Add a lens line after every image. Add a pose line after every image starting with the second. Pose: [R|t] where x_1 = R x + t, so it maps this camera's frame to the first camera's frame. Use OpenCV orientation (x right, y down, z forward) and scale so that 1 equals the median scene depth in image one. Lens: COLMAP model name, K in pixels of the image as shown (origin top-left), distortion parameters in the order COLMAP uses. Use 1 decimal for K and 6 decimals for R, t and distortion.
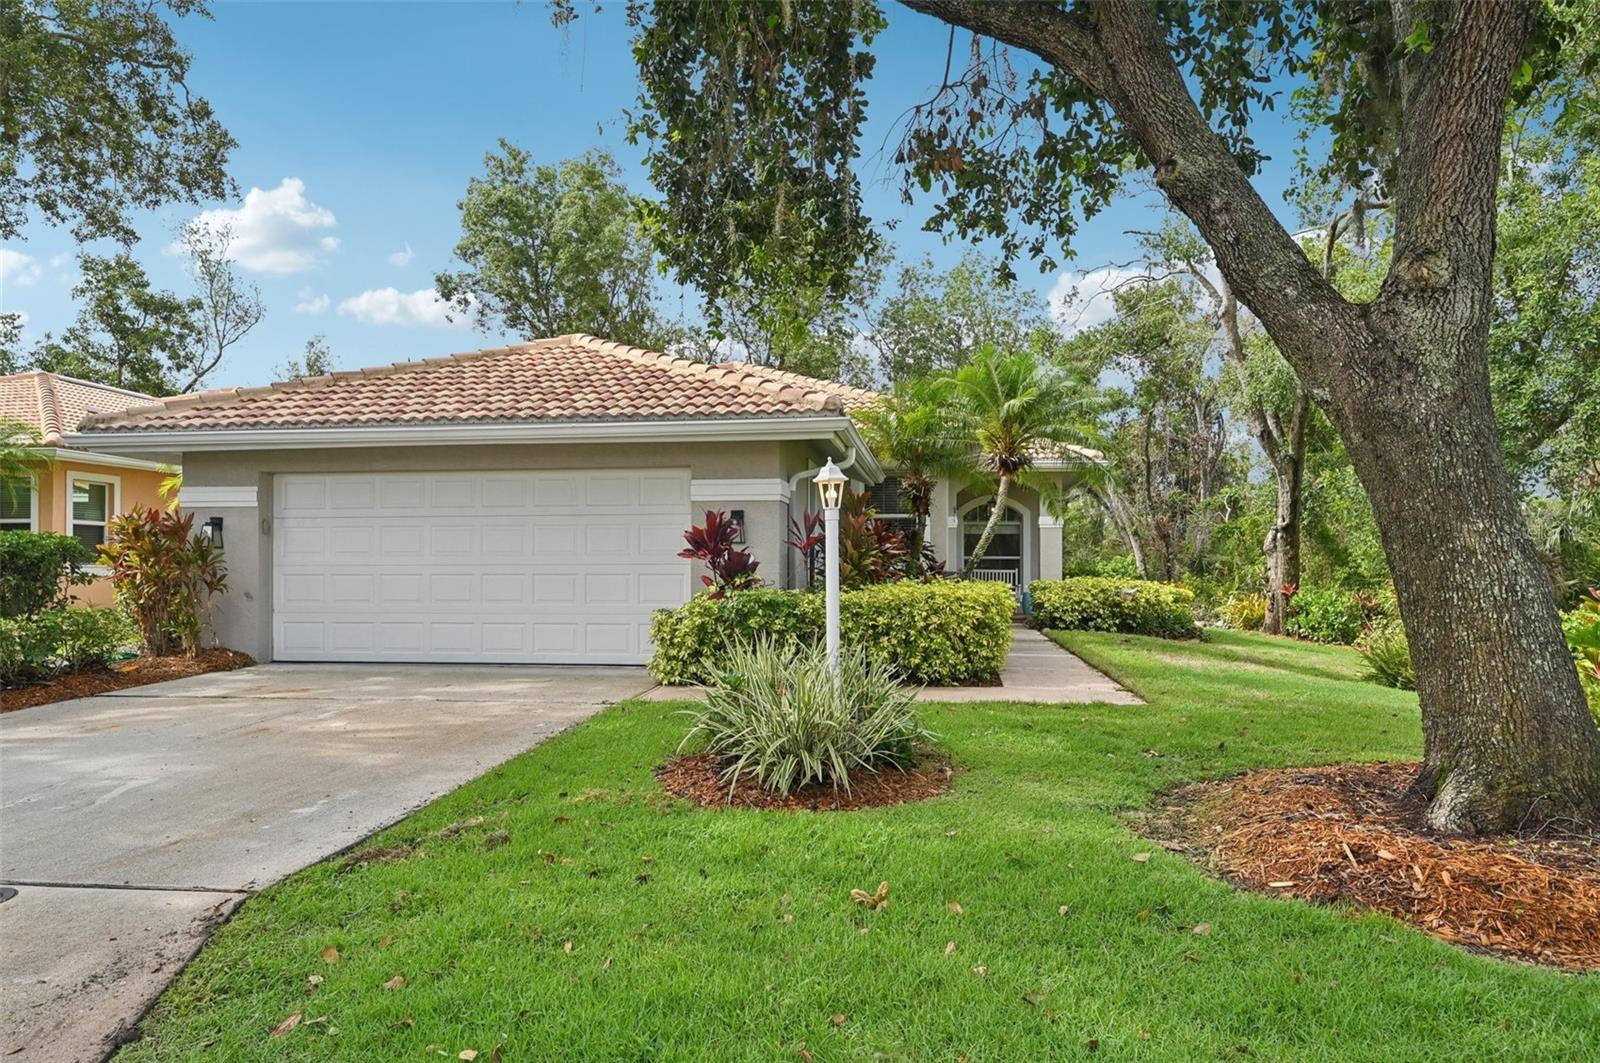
lens RADIAL K [[1039.0, 0, 797.9], [0, 1039.0, 606.3], [0, 0, 1]] dist [0.000611, 0.001907]
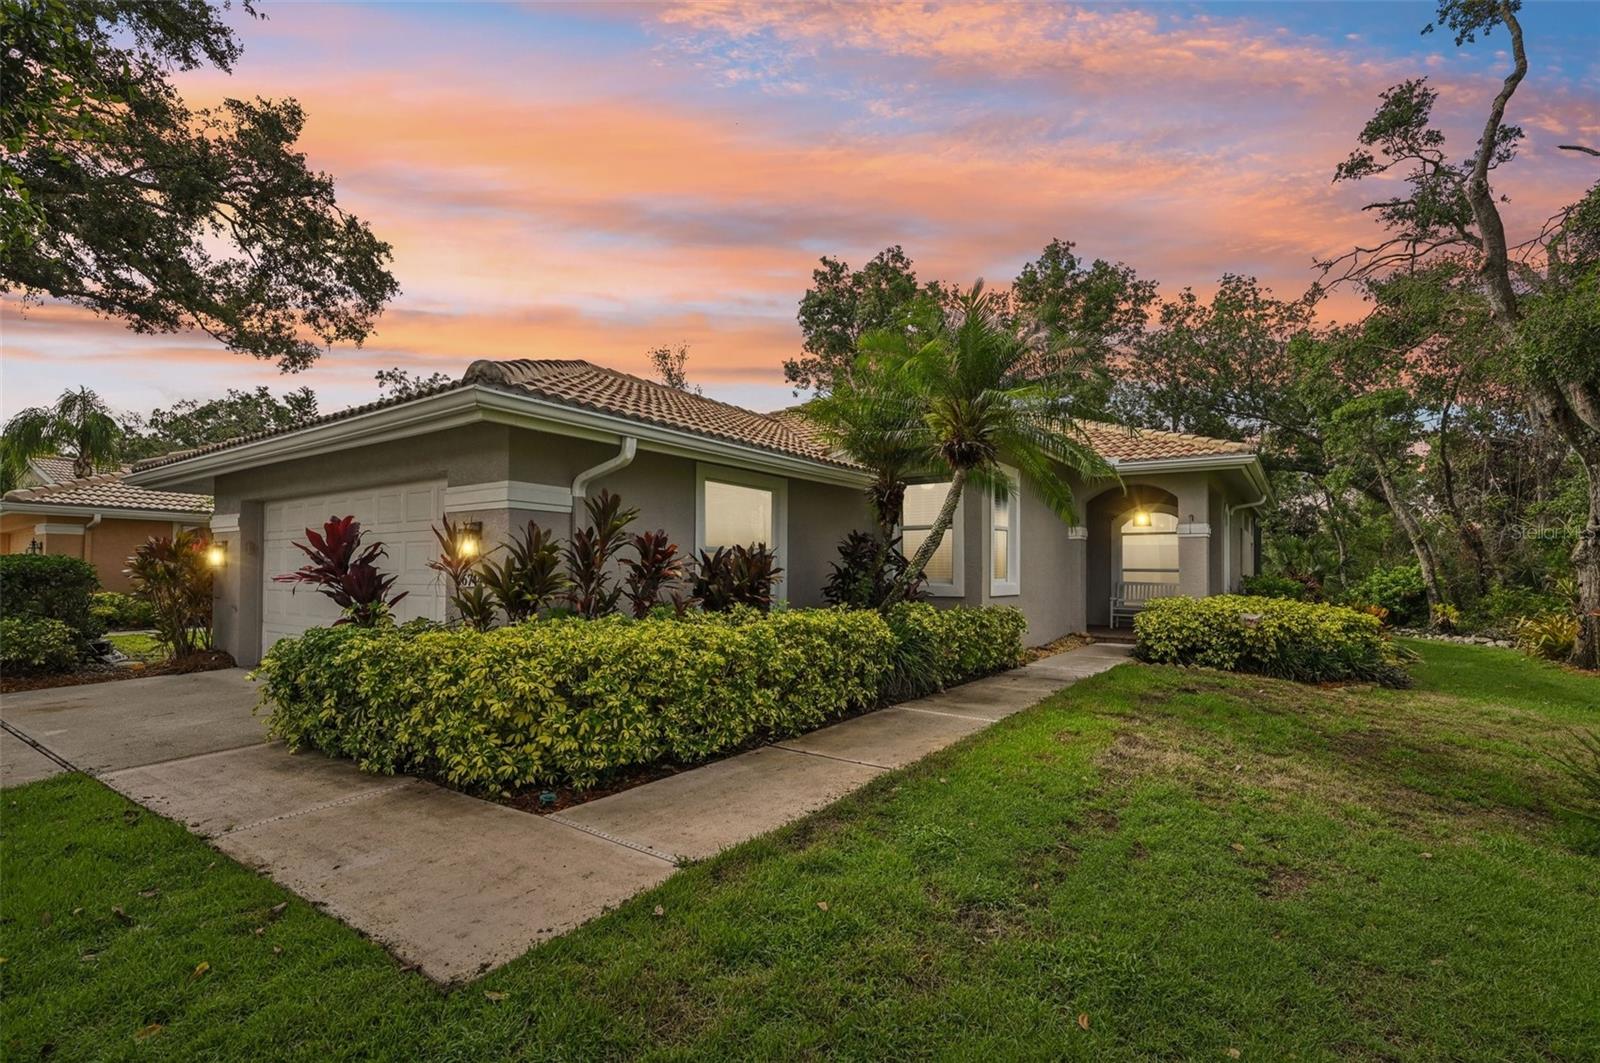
lens RADIAL K [[718.2, 0, 815.9], [0, 718.2, 576.6], [0, 0, 1]] dist [0.000465, 0.000165]
pose [[0.893395, 0.006679, -0.449222, 0.191642], [-0.020227, 0.999474, -0.025367, -0.017504], [0.448816, 0.031749, 0.893060, 0.268406]]
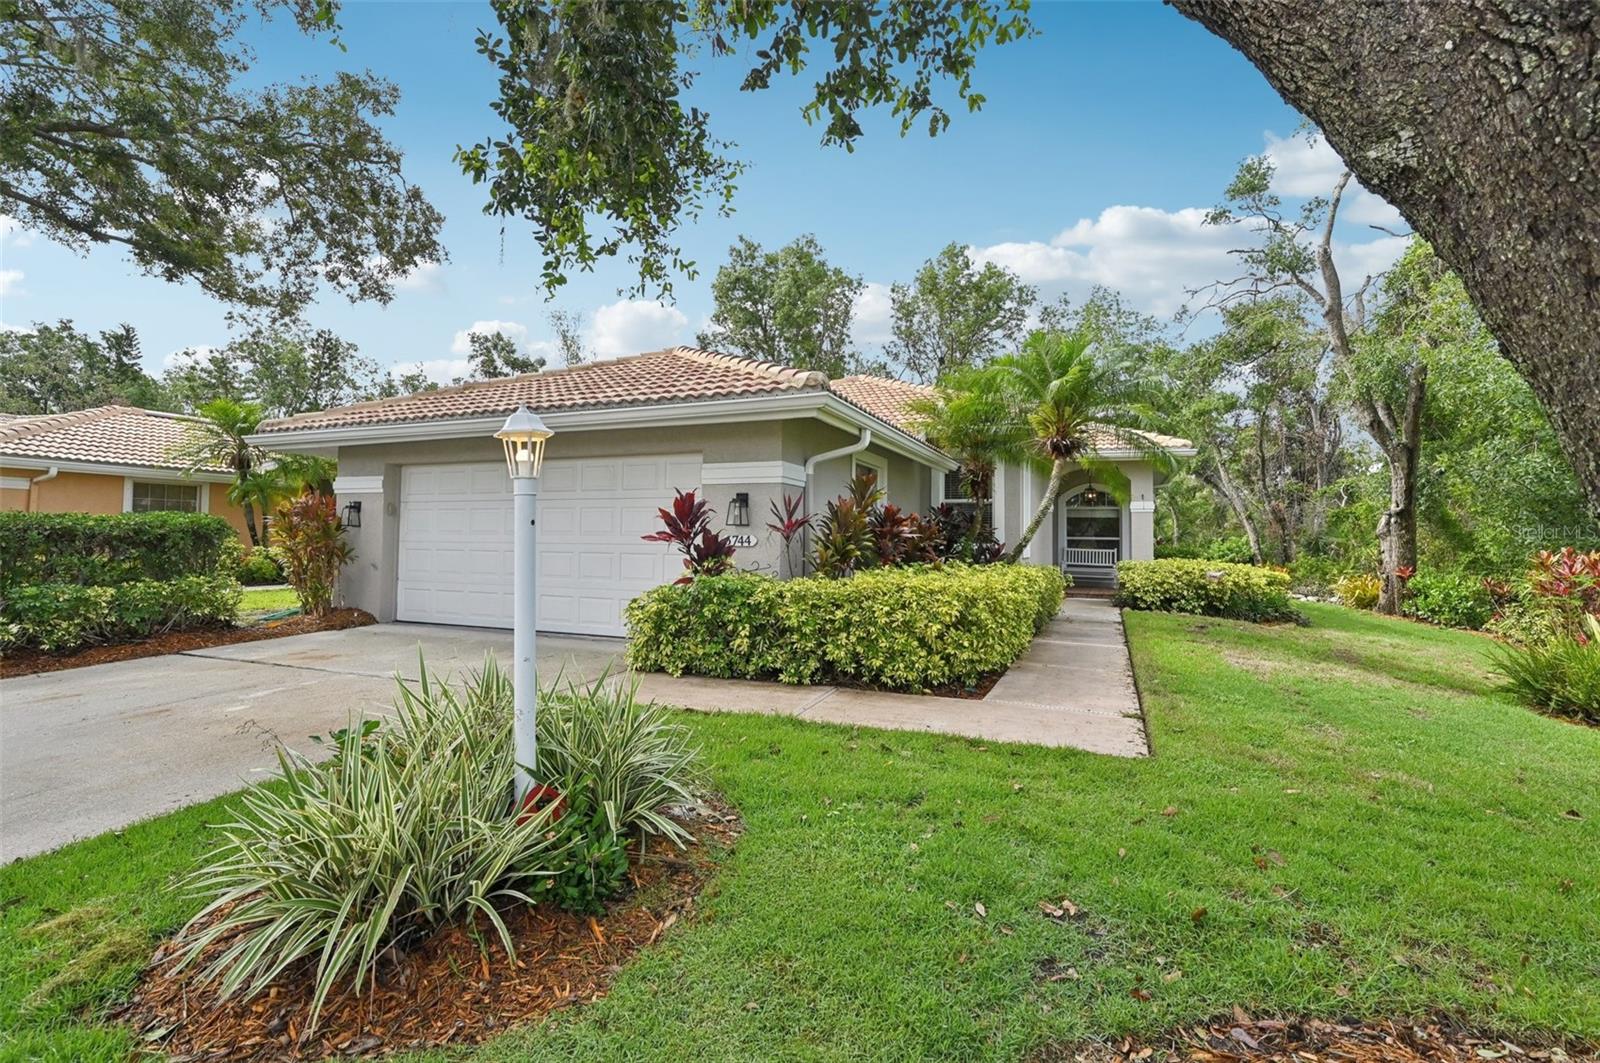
lens RADIAL K [[723.4, 0, 800.0], [0, 723.4, 531.5], [0, 0, 1]] dist [-0.000876, 0.000335]
pose [[0.965613, 0.008989, -0.259828, 0.078173], [-0.021753, 0.998691, -0.046292, -0.010445], [0.259072, 0.050352, 0.964545, 0.148354]]
